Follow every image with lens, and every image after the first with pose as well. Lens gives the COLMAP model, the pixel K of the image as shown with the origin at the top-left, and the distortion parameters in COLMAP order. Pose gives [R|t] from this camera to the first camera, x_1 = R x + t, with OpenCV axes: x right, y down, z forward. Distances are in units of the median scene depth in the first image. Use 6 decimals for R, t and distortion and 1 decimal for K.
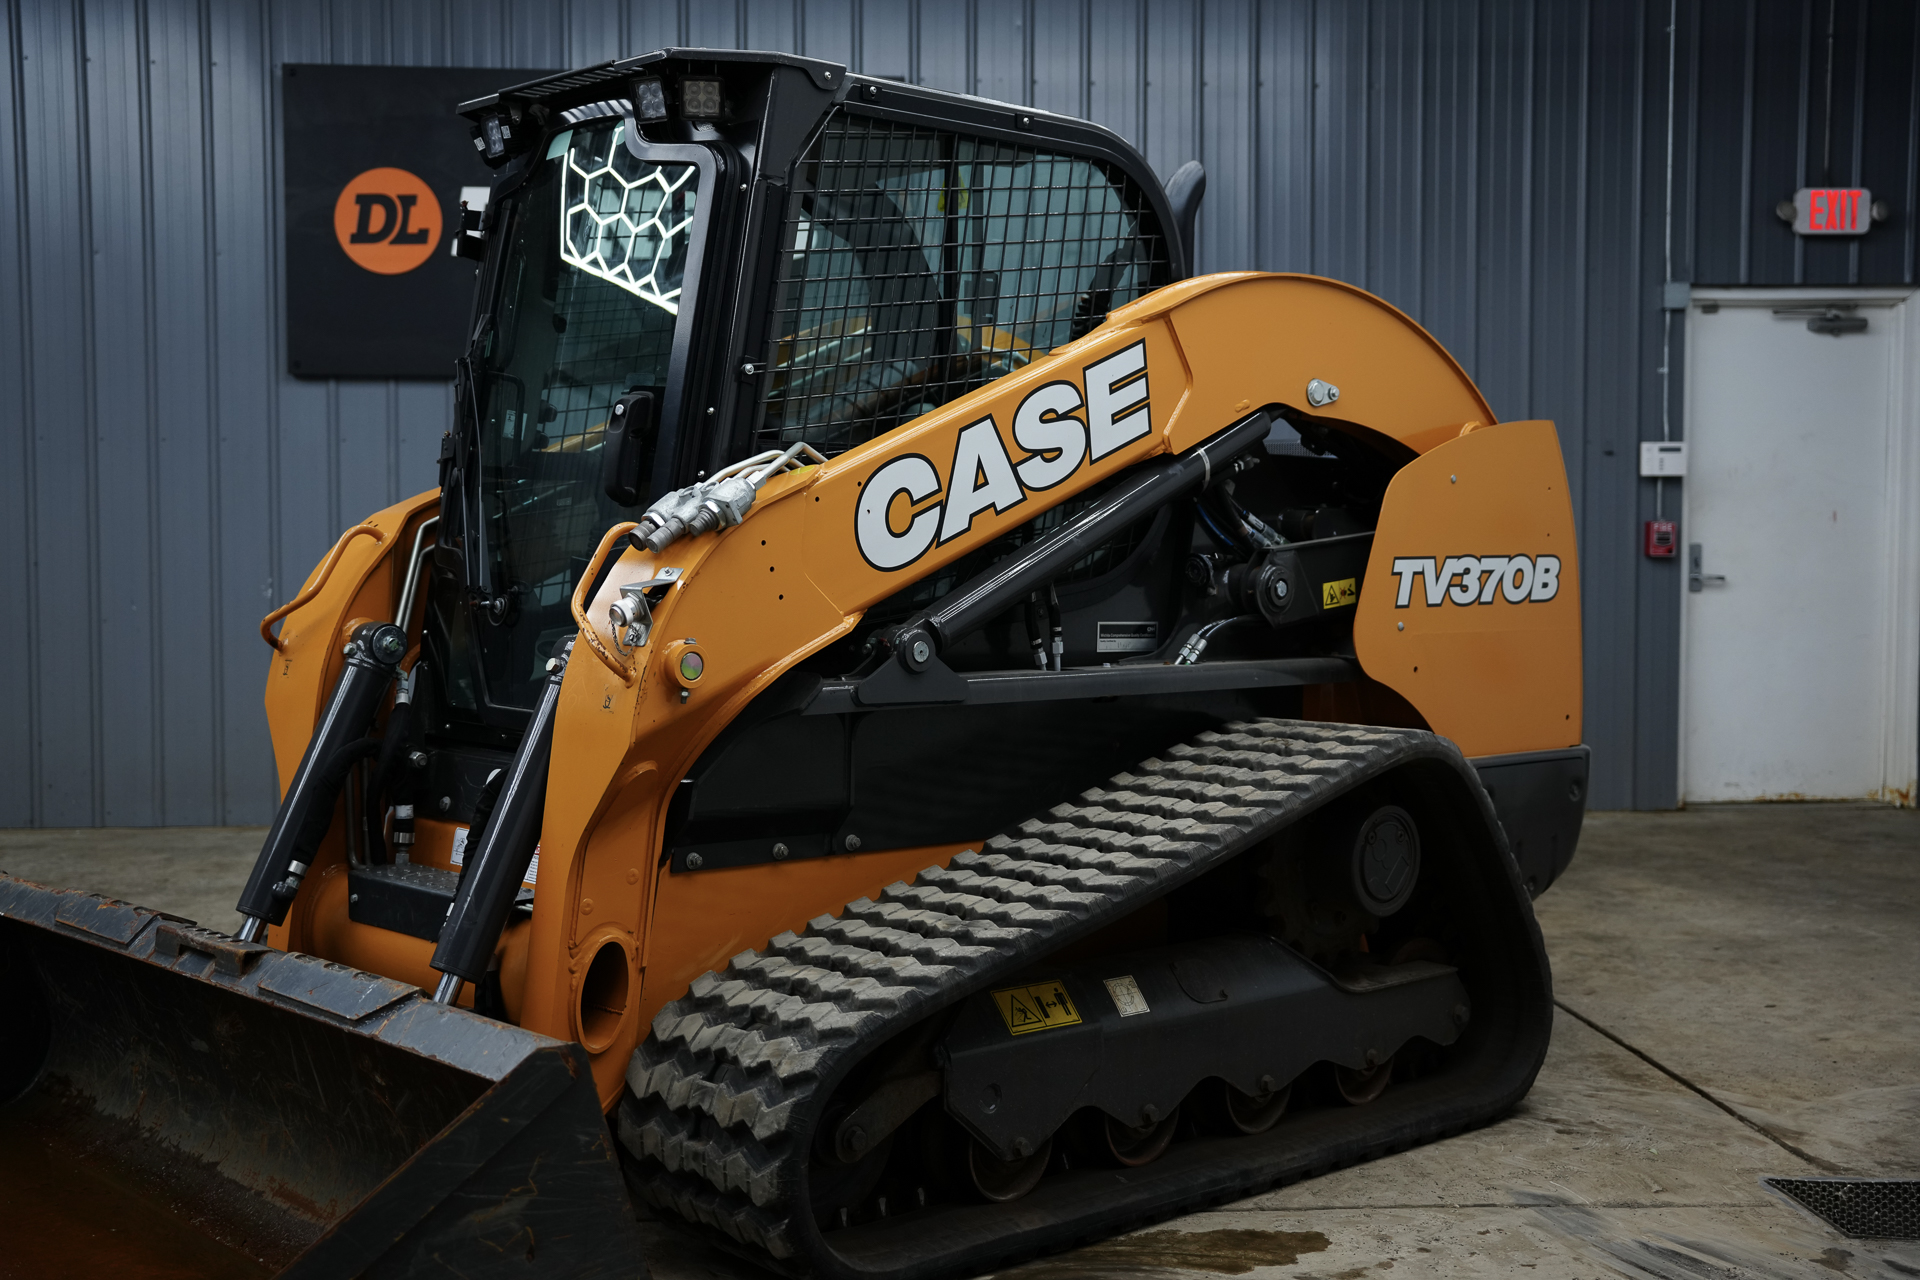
lens RADIAL K [[2221.1, 0, 960.0], [0, 2221.1, 640.0], [0, 0, 1]] dist [0.001887, 0.015908]
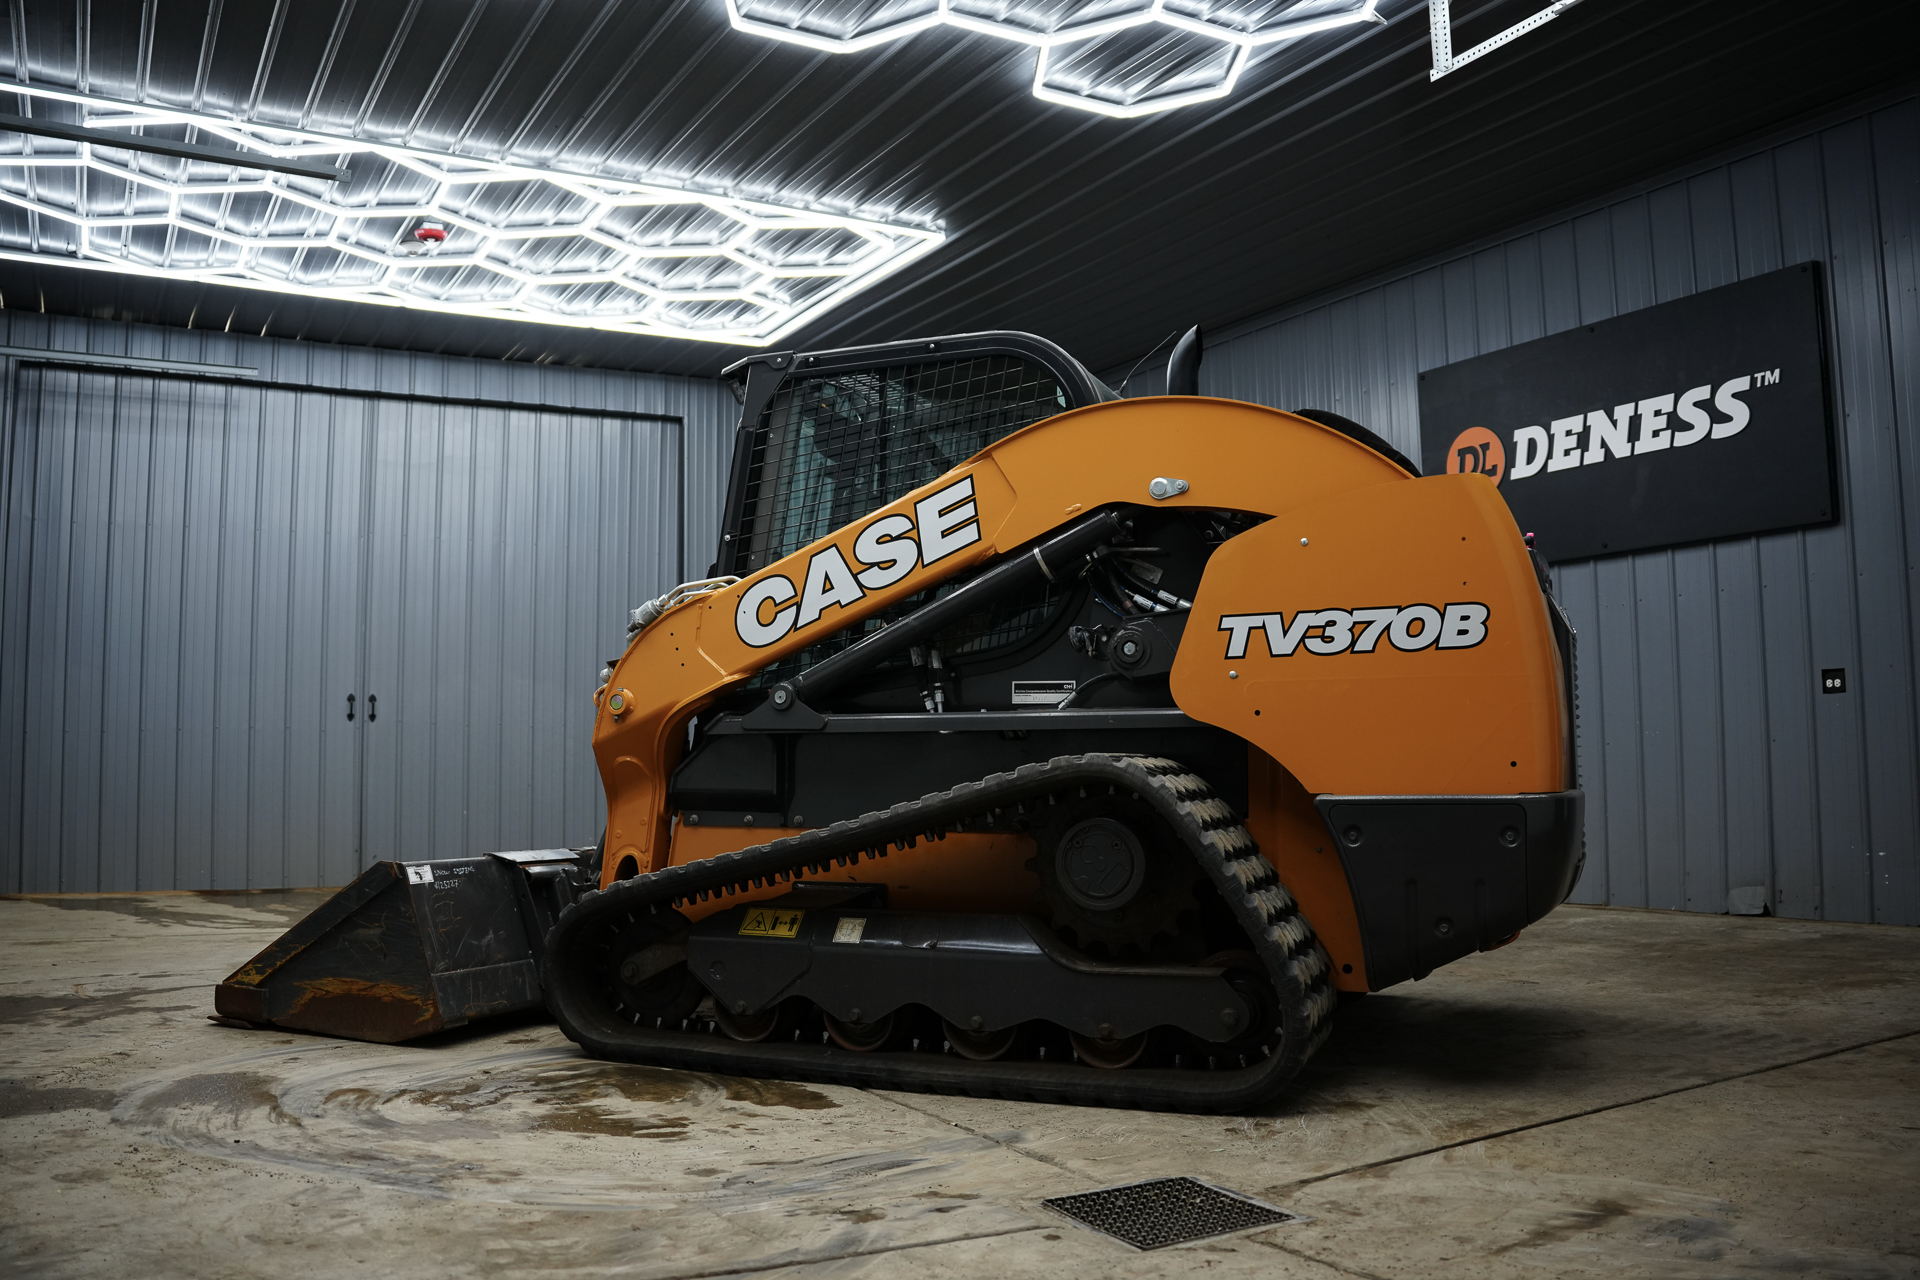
lens RADIAL K [[1561.3, 0, 935.3], [0, 1561.3, 644.2], [0, 0, 1]] dist [-0.165360, 0.000396]
pose [[0.404469, -0.079443, -0.911095, 0.964980], [-0.030538, 0.994491, -0.100271, 0.070301], [0.914042, 0.068380, 0.399814, 0.597130]]
